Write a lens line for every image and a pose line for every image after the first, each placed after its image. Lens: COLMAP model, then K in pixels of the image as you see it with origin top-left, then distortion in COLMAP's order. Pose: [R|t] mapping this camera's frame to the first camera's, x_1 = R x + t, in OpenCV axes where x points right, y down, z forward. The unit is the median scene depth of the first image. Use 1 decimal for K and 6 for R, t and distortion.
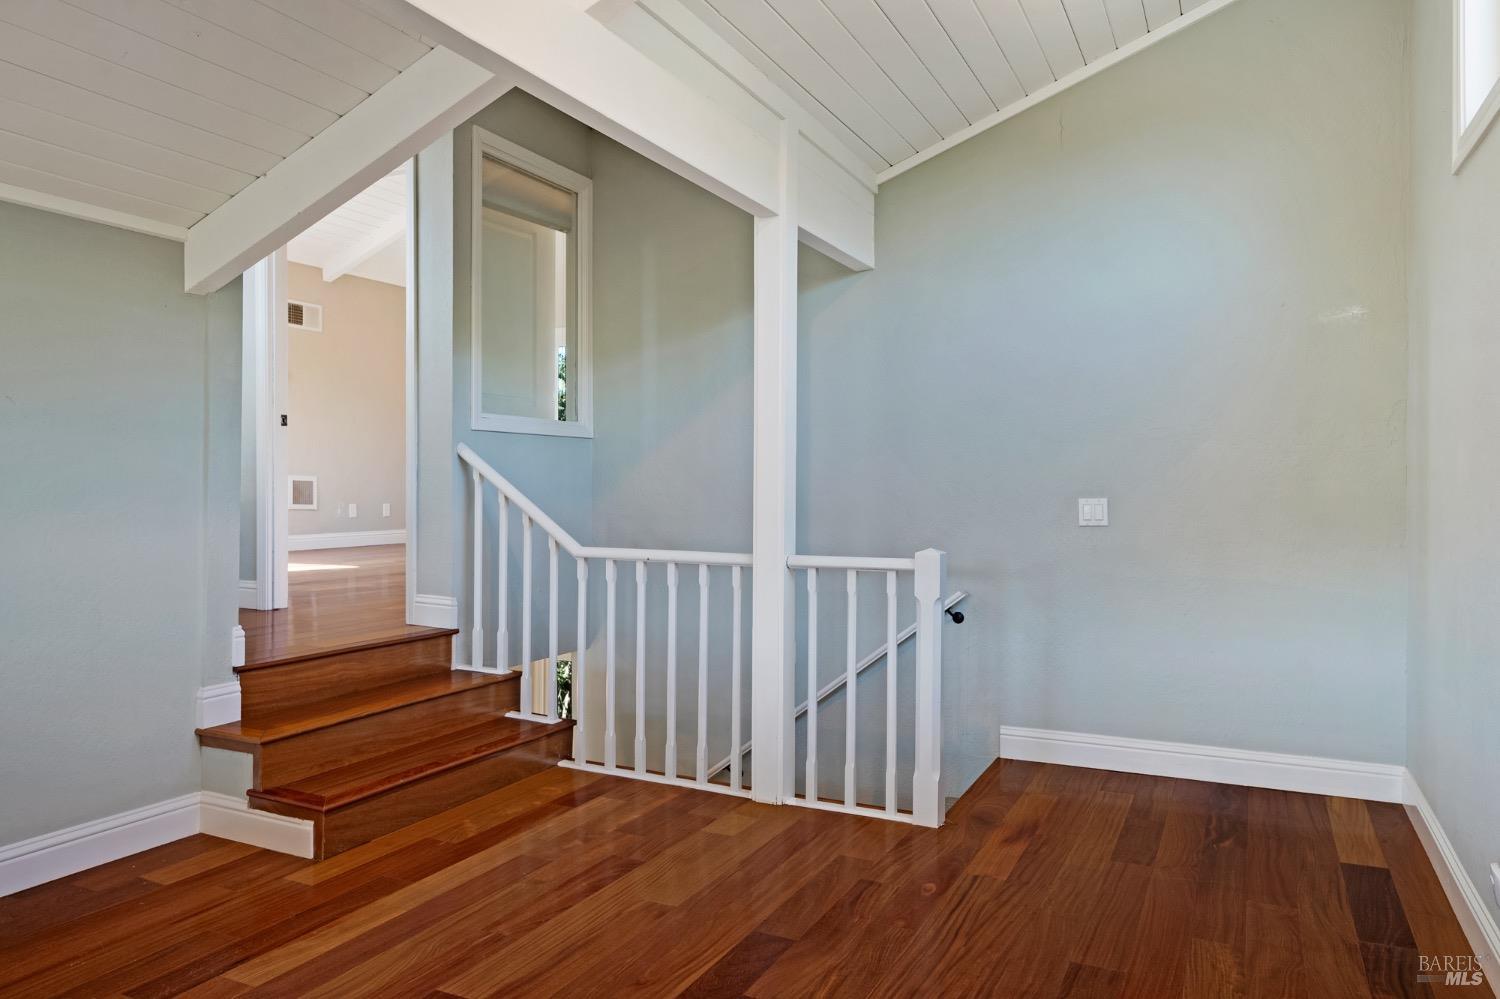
lens RADIAL K [[1001.3, 0, 748.9], [0, 1001.3, 494.5], [0, 0, 1]] dist [-0.008543, -0.001162]
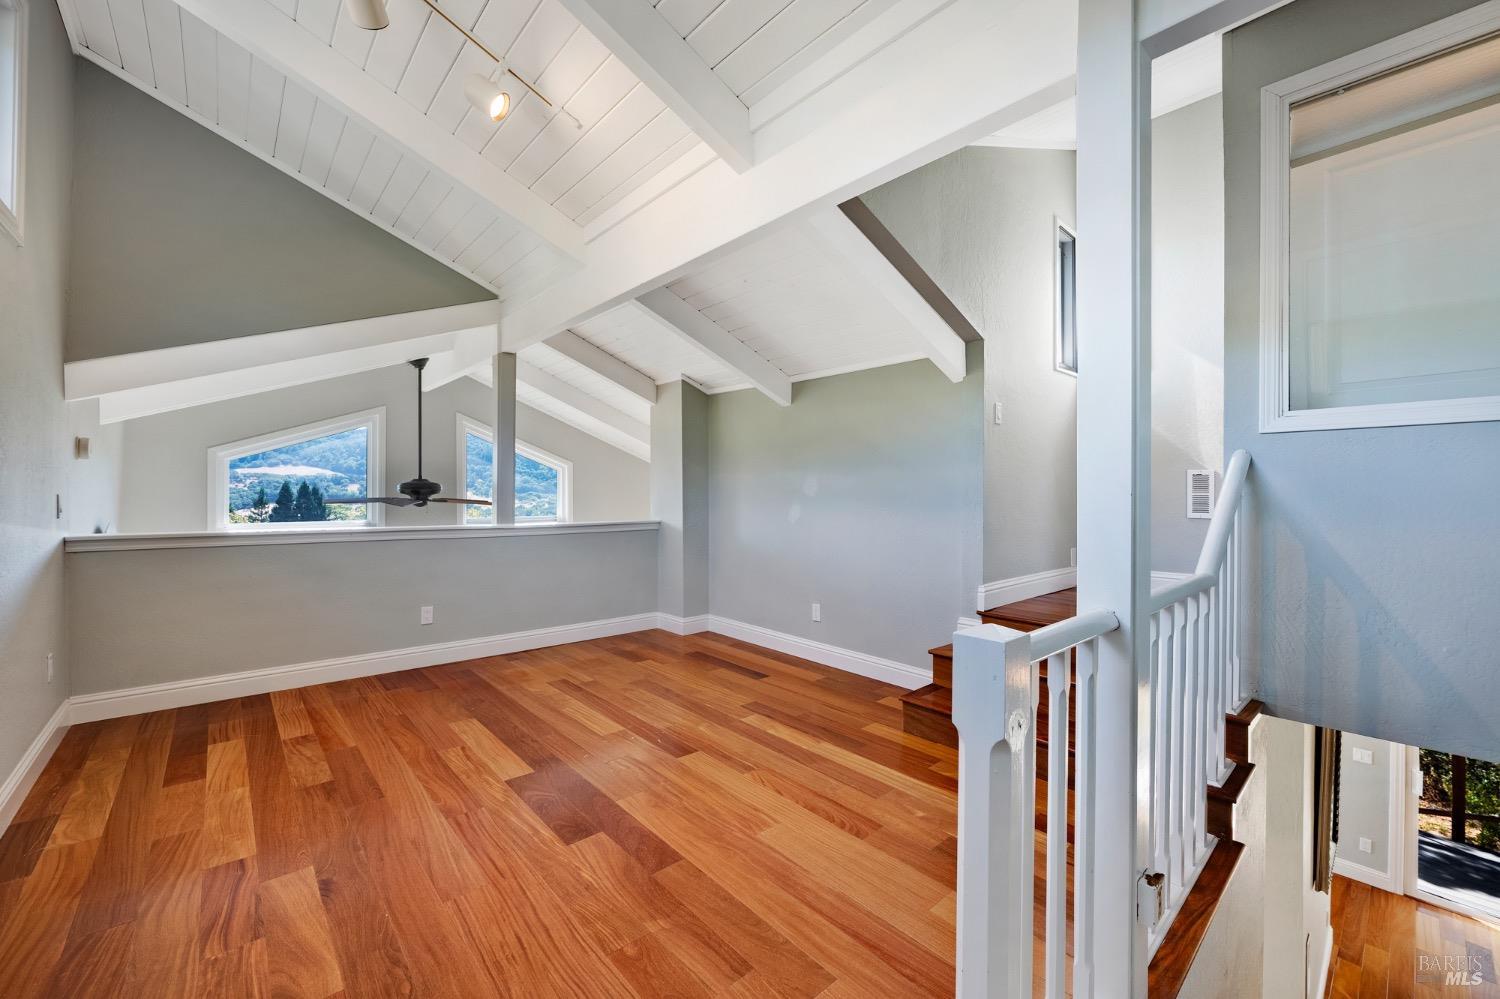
lens RADIAL K [[593.6, 0, 747.6], [0, 593.6, 497.7], [0, 0, 1]] dist [0.001363, 0.000087]
pose [[-0.364229, 0.000025, -0.931309, 0.637616], [-0.015580, 0.999860, 0.006120, -0.007203], [0.931179, 0.016739, -0.364178, 1.301875]]
